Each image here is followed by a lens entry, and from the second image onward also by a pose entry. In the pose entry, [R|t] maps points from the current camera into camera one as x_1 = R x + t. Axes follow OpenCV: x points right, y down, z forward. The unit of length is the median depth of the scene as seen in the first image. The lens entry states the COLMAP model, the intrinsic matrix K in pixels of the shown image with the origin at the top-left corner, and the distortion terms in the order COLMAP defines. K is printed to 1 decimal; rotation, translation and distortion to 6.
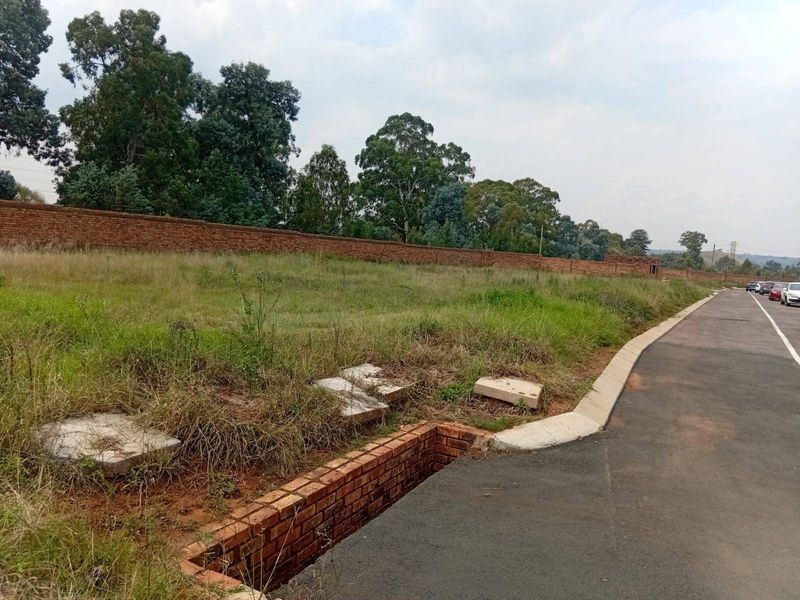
lens RADIAL K [[563.8, 0, 387.2], [0, 563.8, 301.1], [0, 0, 1]] dist [0.007459, -0.061855]
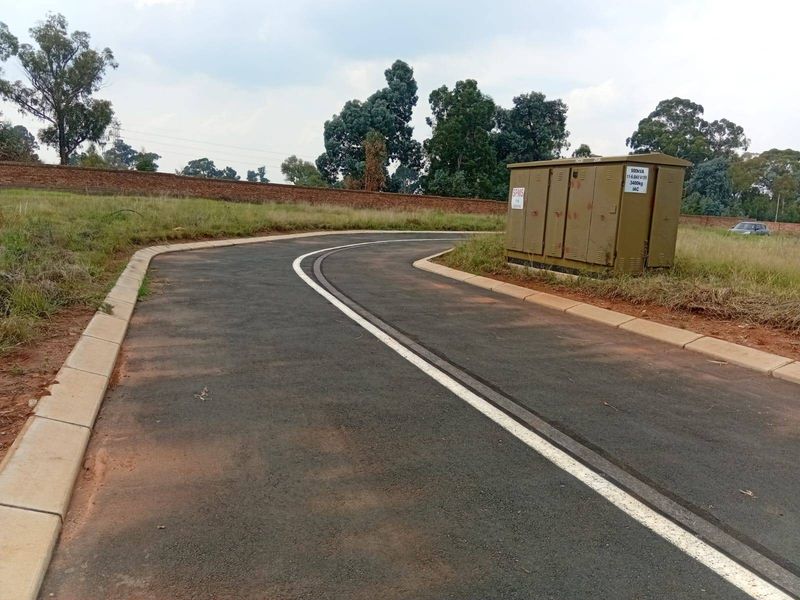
lens RADIAL K [[563.8, 0, 387.2], [0, 563.8, 301.1], [0, 0, 1]] dist [0.007459, -0.061855]
pose [[0.872877, 0.058018, -0.484480, 0.141479], [-0.035820, 0.997846, 0.054959, 0.050984], [0.486625, -0.030618, 0.873074, -0.411717]]
